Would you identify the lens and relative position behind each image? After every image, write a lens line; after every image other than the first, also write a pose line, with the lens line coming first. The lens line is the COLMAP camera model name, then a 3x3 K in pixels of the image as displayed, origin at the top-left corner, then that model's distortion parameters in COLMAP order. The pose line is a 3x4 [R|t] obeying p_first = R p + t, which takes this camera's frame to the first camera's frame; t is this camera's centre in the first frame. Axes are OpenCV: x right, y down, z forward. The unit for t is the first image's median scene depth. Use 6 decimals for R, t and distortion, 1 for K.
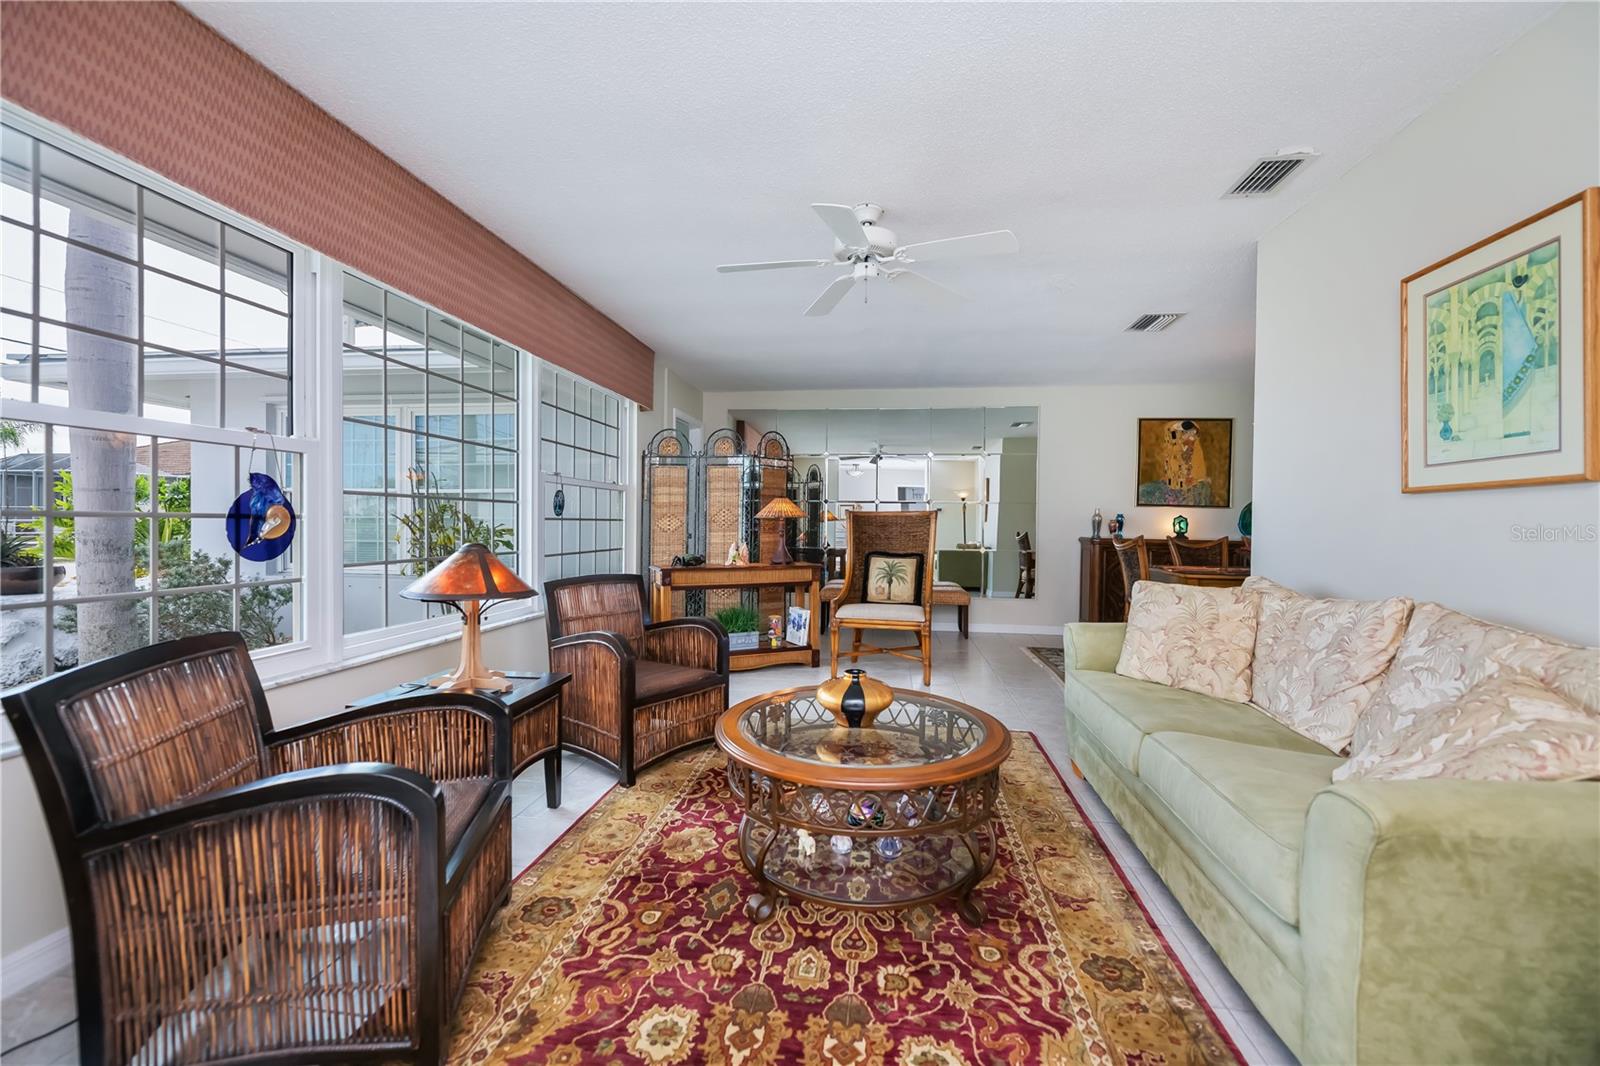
lens RADIAL K [[656.6, 0, 778.8], [0, 656.6, 525.3], [0, 0, 1]] dist [0.000573, -0.005135]
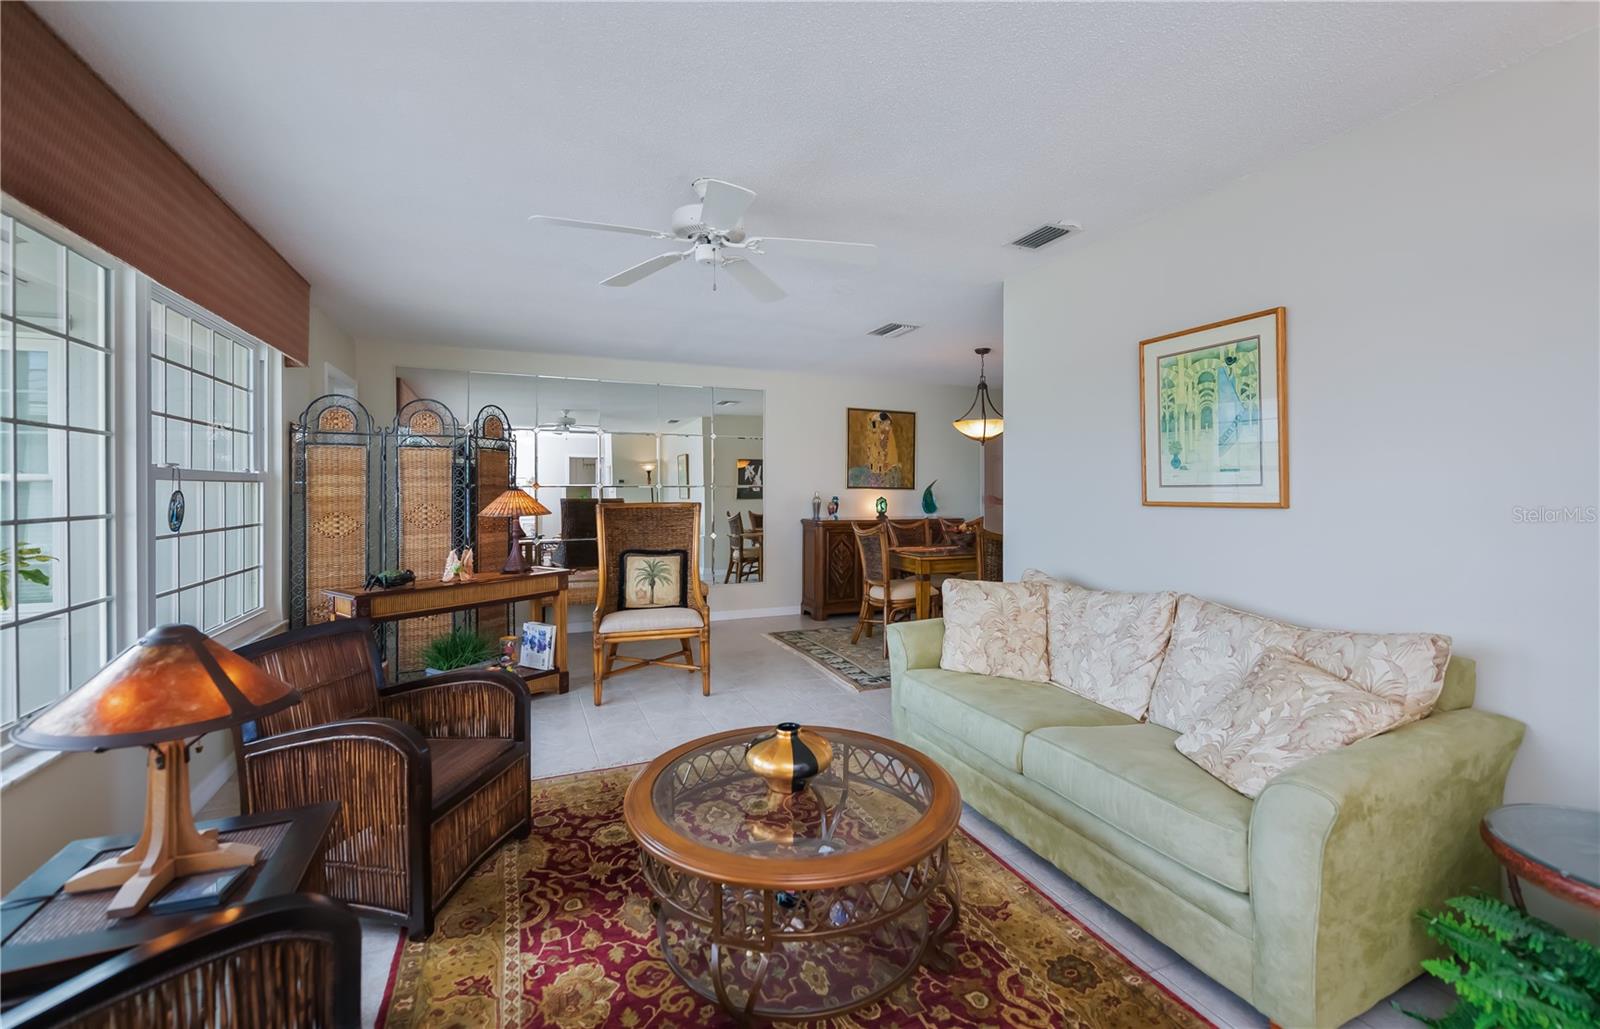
lens RADIAL K [[695.0, 0, 794.4], [0, 695.0, 477.2], [0, 0, 1]] dist [0.003523, -0.006106]
pose [[0.841884, -0.007805, 0.539601, -0.338524], [0.013953, 0.999876, -0.007306, -0.093956], [-0.539477, 0.013679, 0.841889, 0.184955]]
